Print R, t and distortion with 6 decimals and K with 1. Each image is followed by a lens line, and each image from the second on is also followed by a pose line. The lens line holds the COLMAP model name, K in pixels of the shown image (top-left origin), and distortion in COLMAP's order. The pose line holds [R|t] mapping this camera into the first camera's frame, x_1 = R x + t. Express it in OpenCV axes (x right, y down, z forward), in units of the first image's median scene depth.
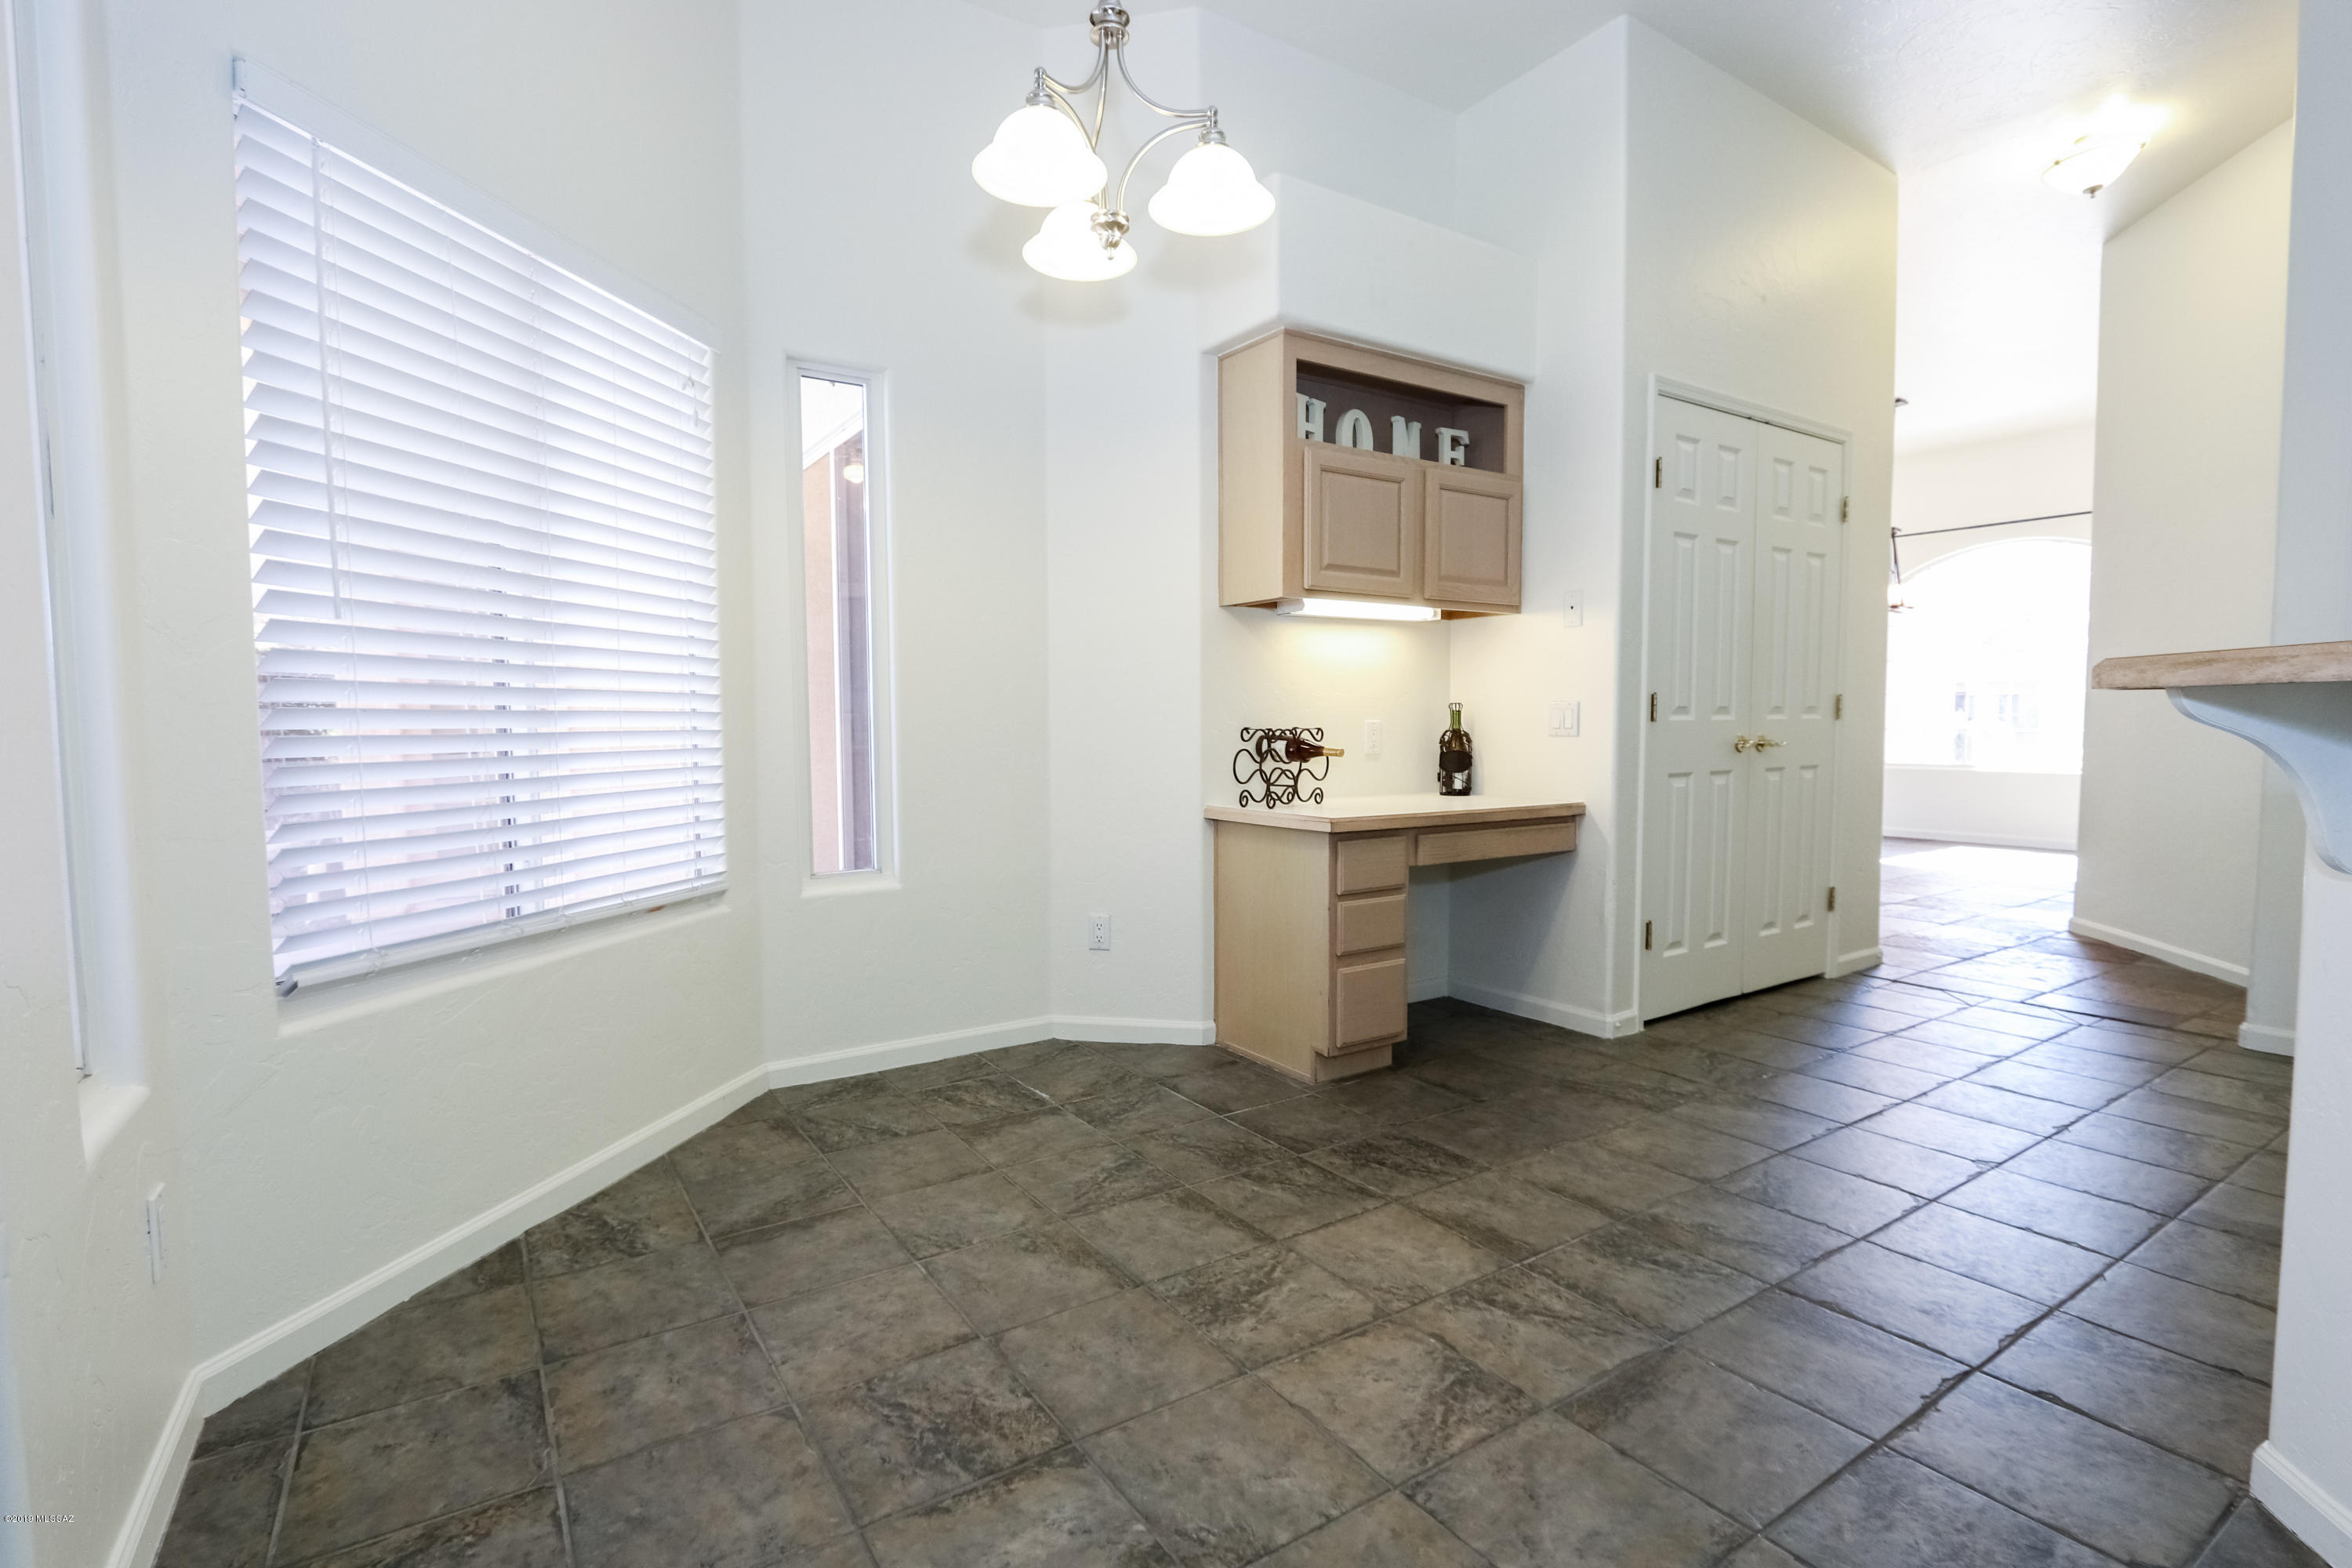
lens RADIAL K [[1095.6, 0, 1258.8], [0, 1095.6, 785.9], [0, 0, 1]] dist [-0.016498, 0.001723]
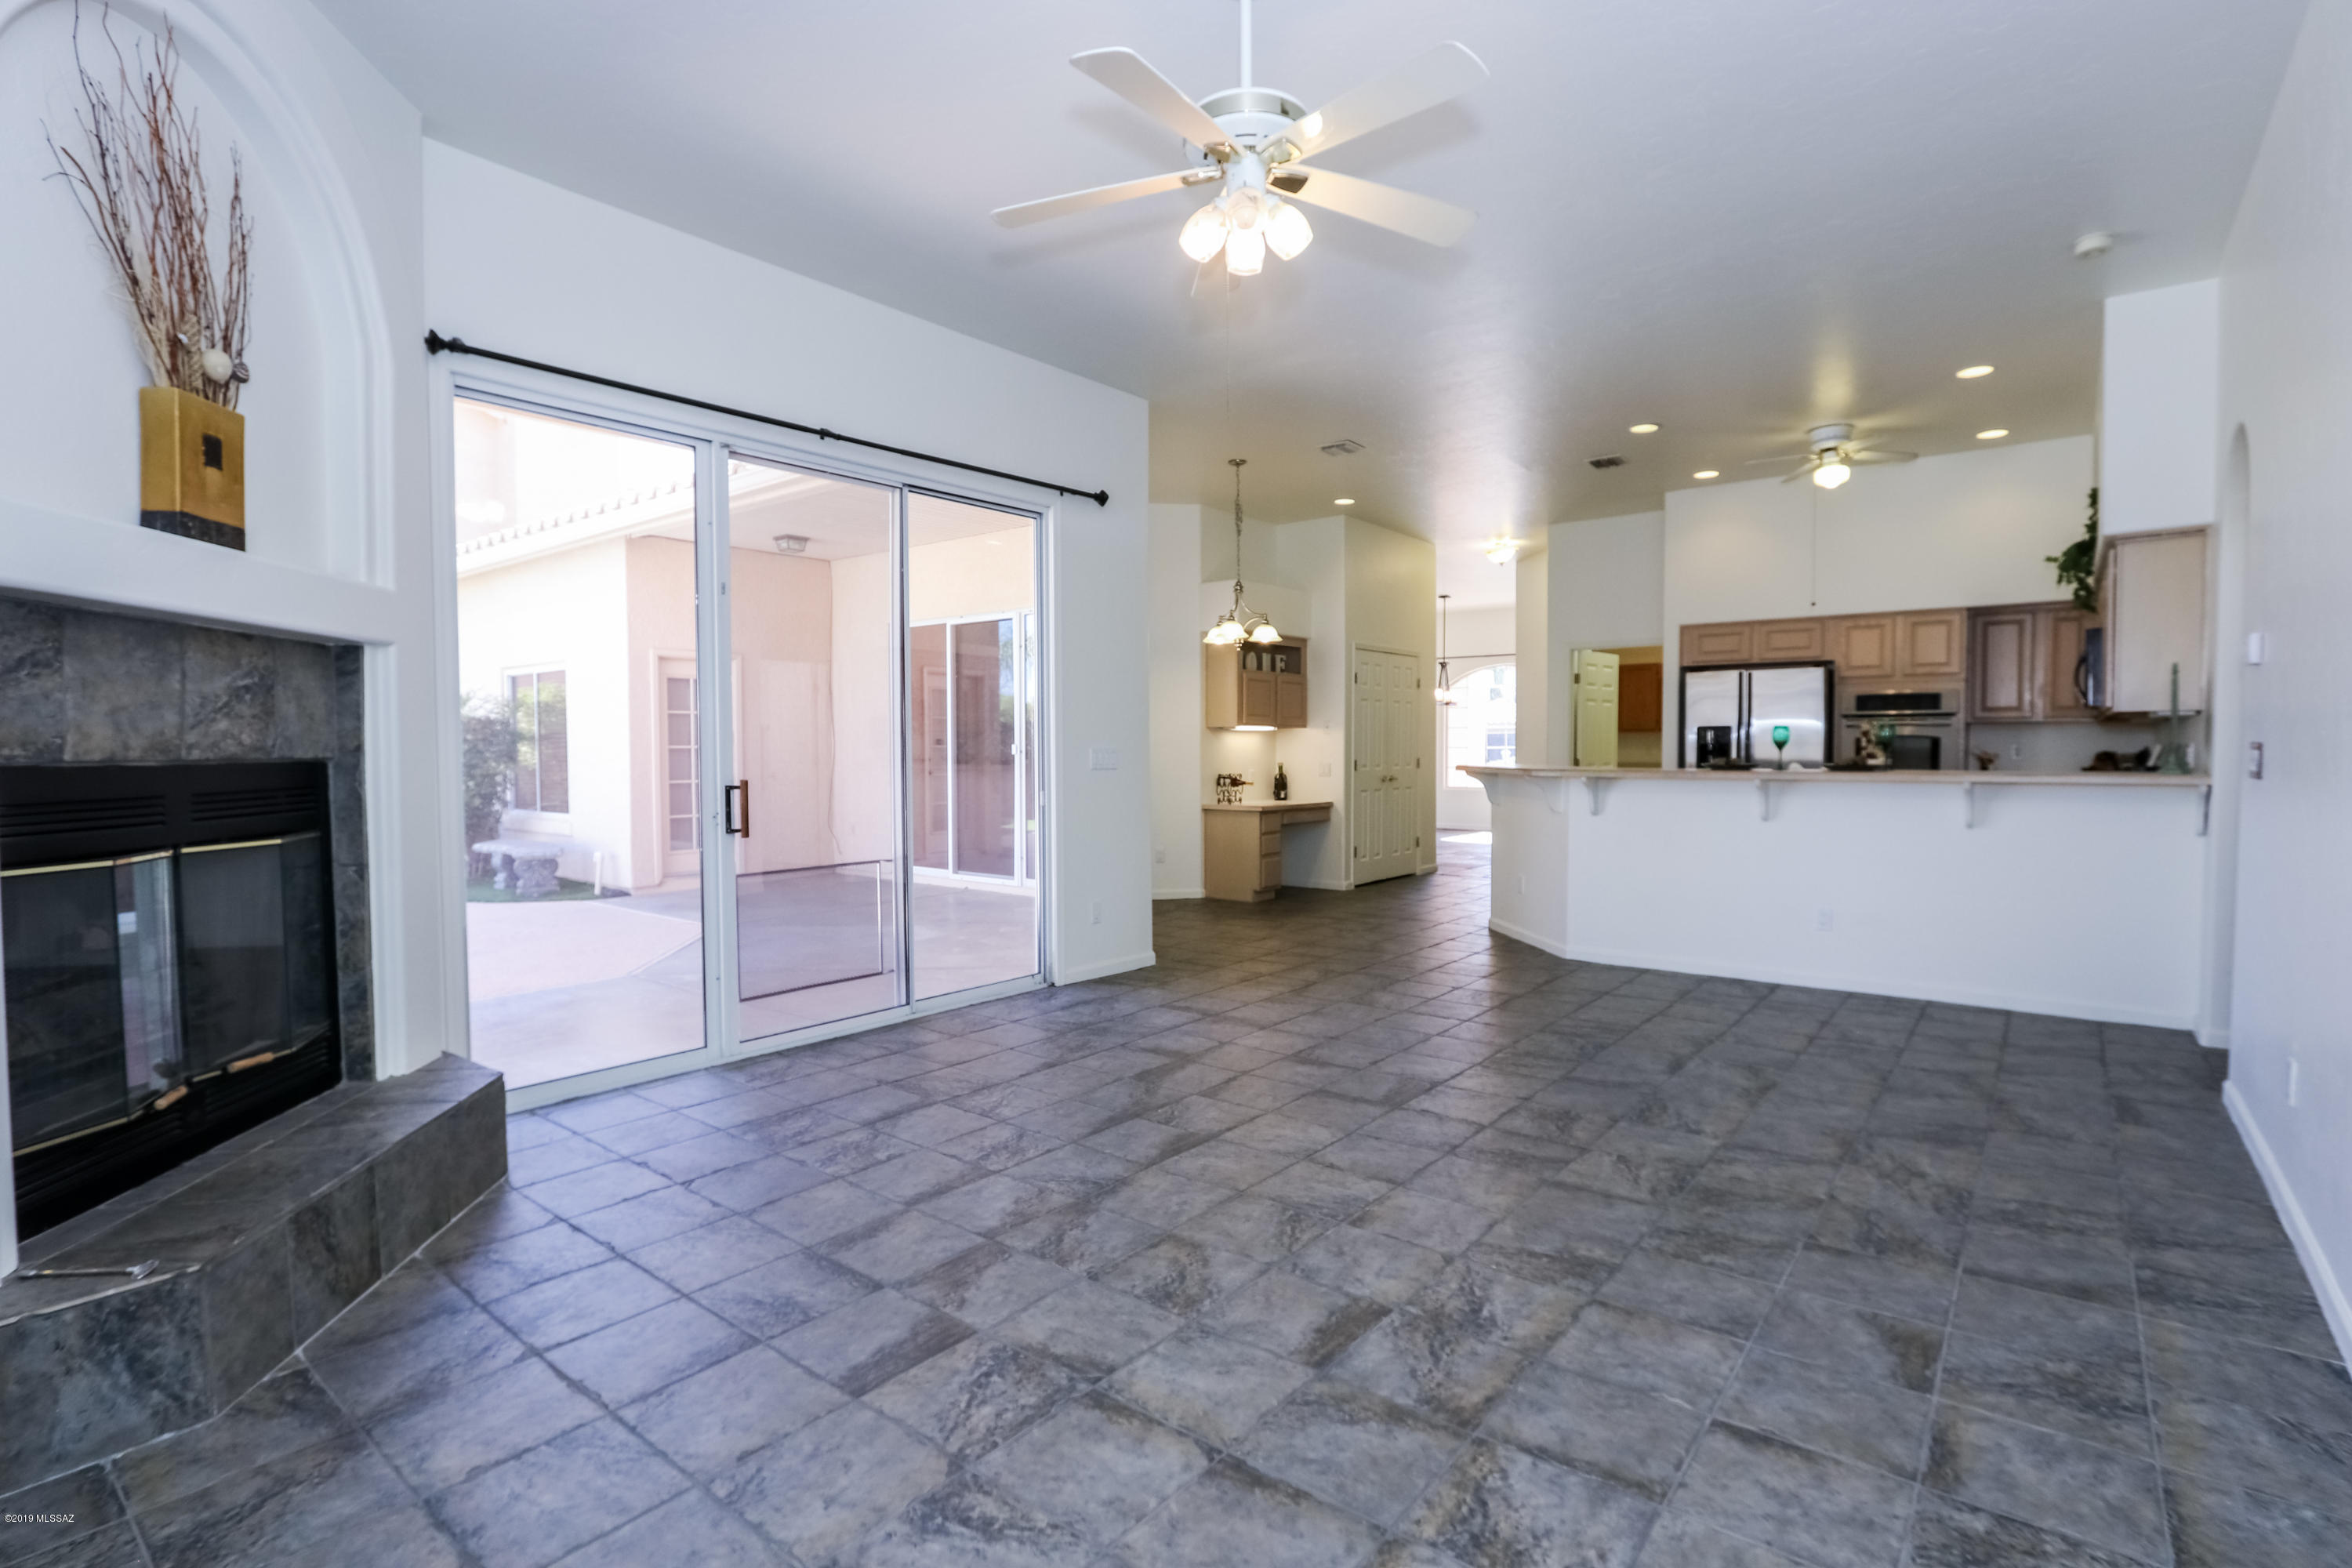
lens RADIAL K [[1095.6, 0, 1172.7], [0, 1095.6, 786.2], [0, 0, 1]] dist [-0.016498, 0.001723]
pose [[0.962010, -0.013116, 0.272700, -0.779927], [0.019336, 0.999610, -0.020135, 0.024763], [-0.272330, 0.024643, 0.961888, -1.414274]]
